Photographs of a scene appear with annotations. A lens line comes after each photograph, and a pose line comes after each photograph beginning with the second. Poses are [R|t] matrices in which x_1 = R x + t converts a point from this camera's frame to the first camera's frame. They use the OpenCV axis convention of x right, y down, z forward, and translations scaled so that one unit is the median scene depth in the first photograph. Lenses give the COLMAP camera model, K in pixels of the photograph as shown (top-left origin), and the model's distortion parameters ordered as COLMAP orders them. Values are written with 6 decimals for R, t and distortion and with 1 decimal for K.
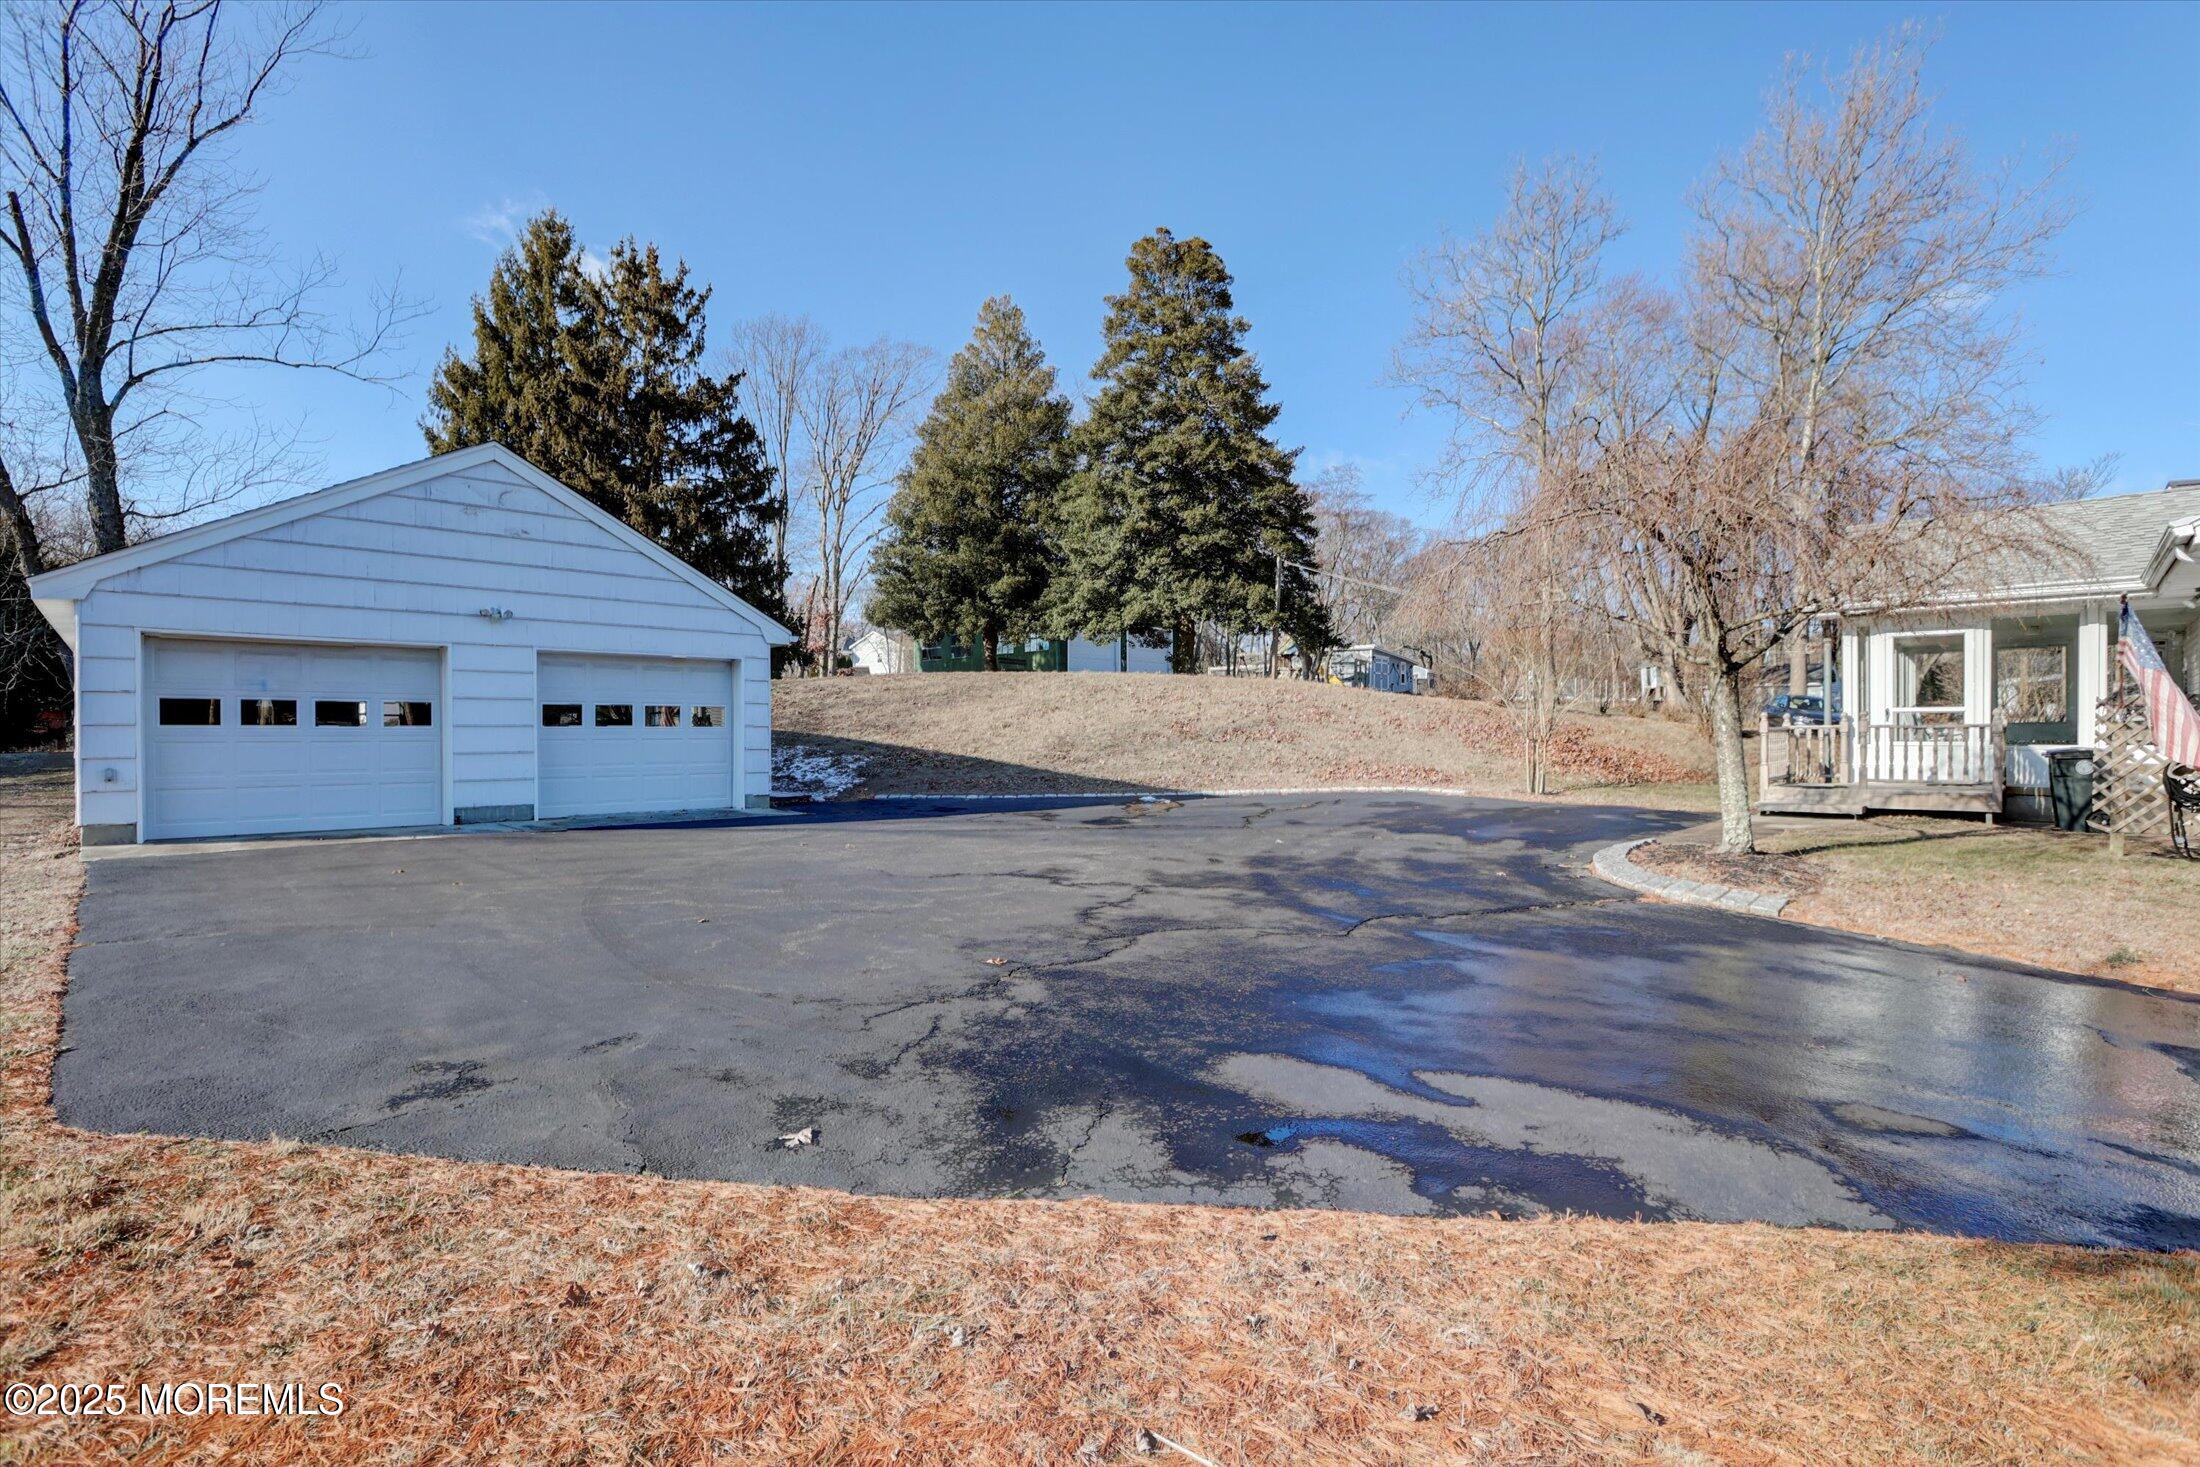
lens RADIAL K [[988.7, 0, 1086.2], [0, 988.7, 743.3], [0, 0, 1]] dist [-0.055545, 0.000301]
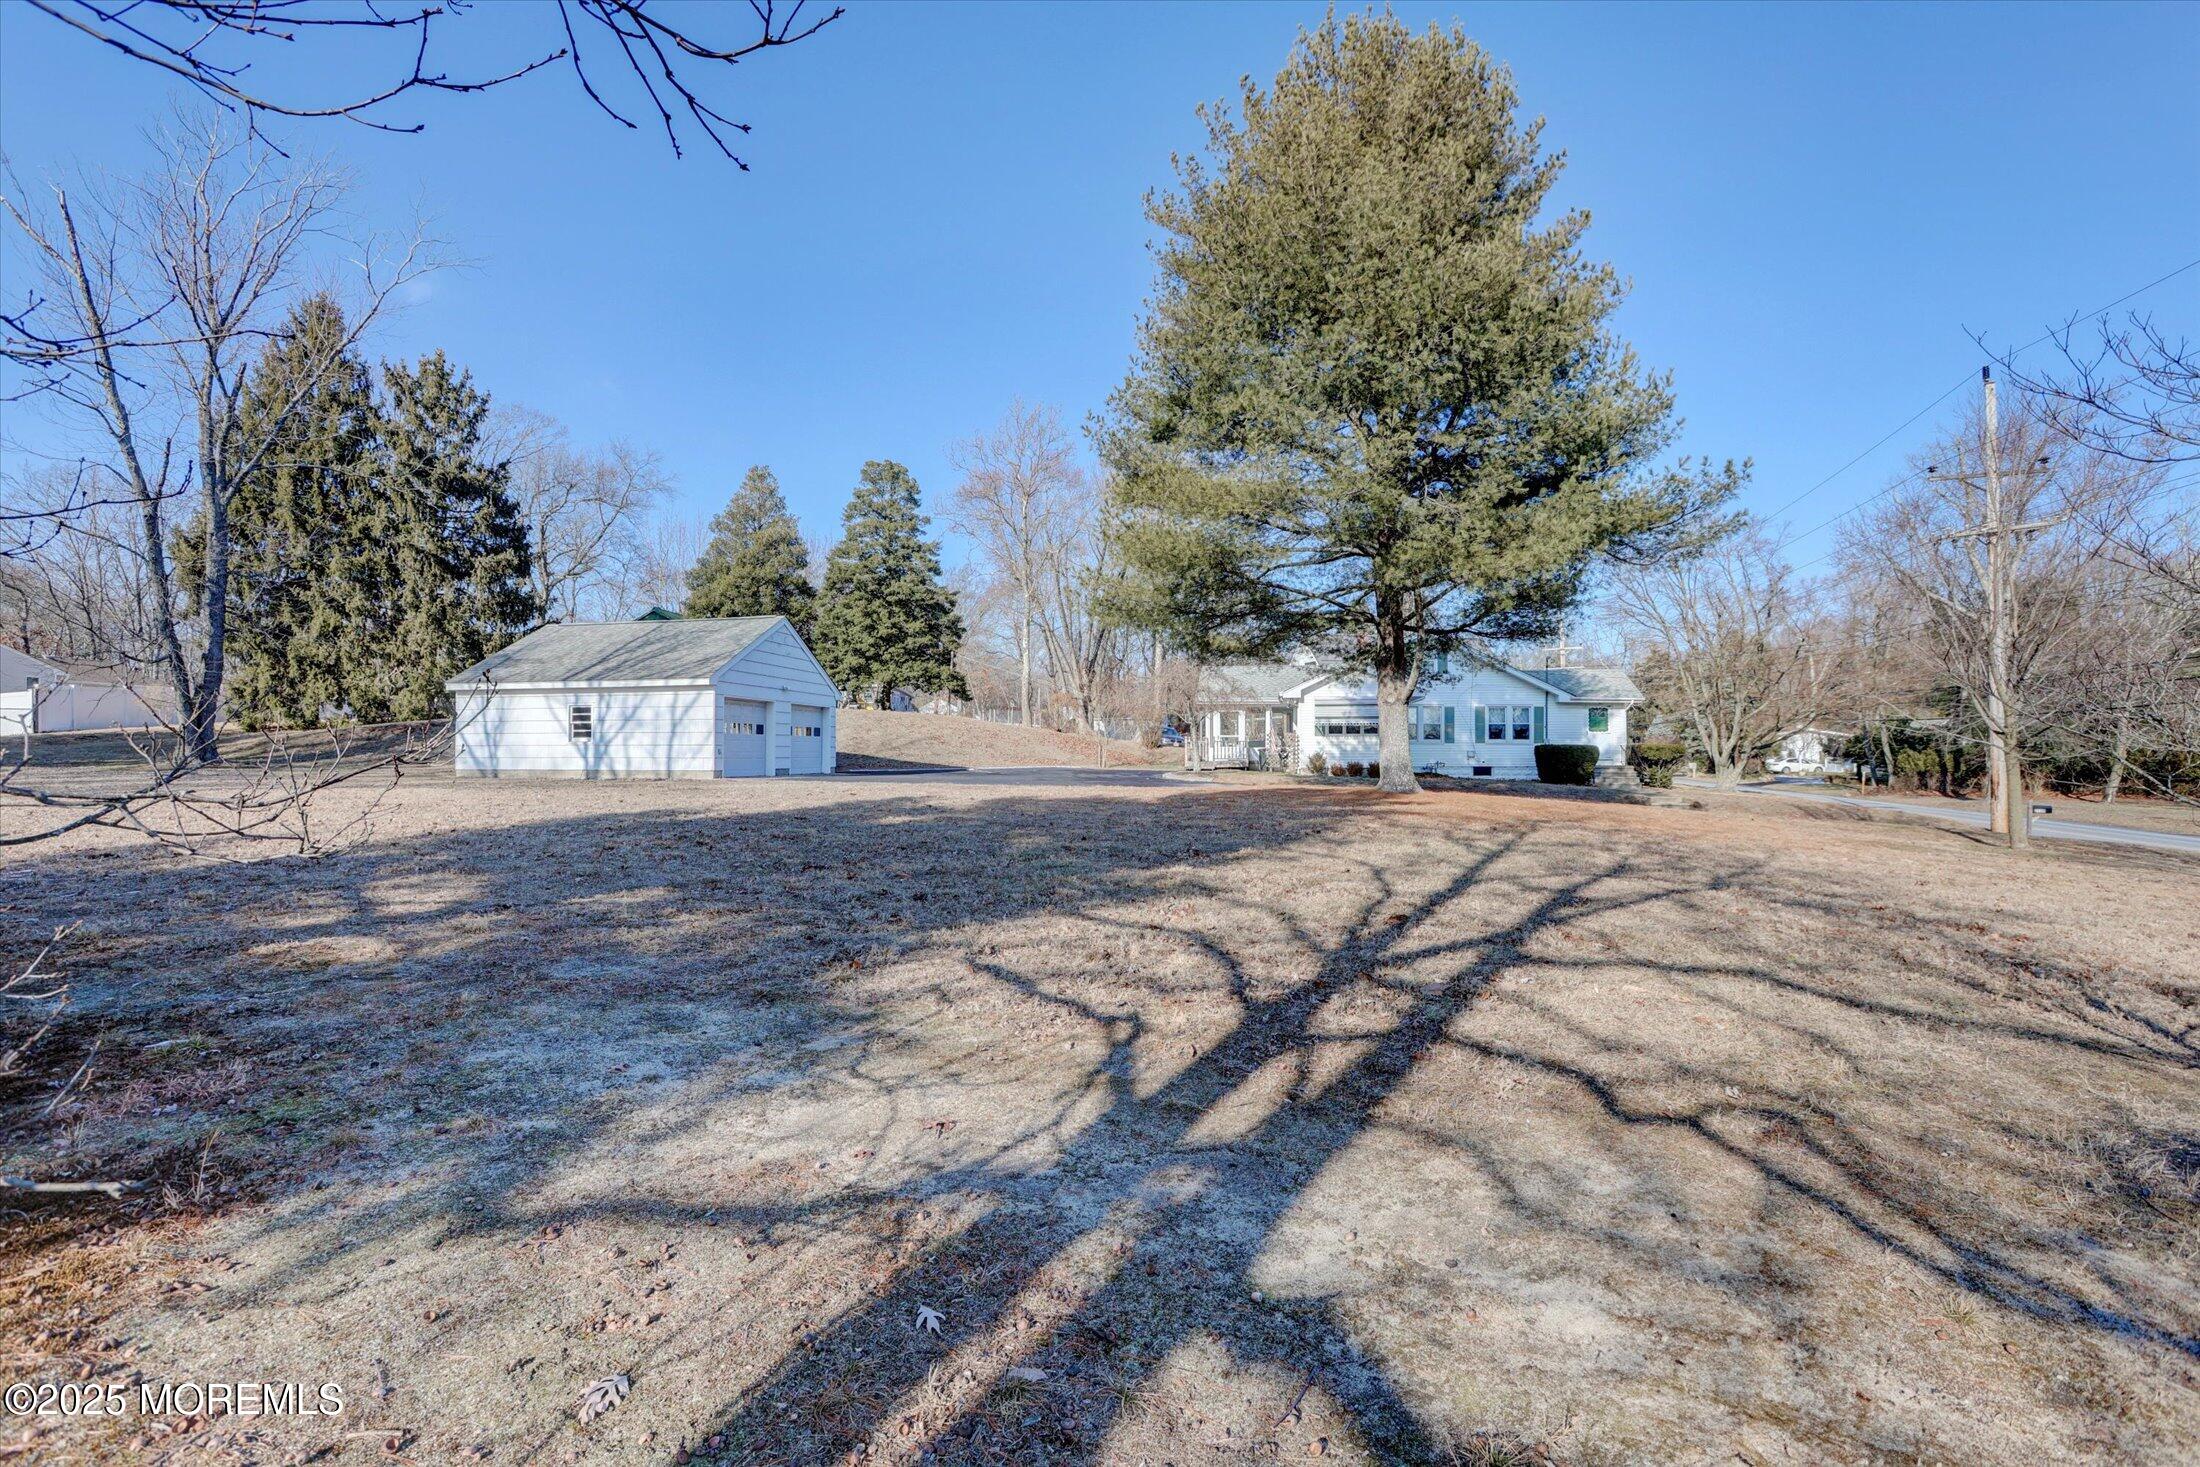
lens RADIAL K [[988.7, 0, 1086.2], [0, 988.7, 743.3], [0, 0, 1]] dist [-0.055545, 0.000301]
pose [[0.822746, 0.010054, 0.568320, -0.669027], [0.002747, 0.999762, -0.021664, 0.028201], [-0.568403, 0.019385, 0.822522, -0.702321]]
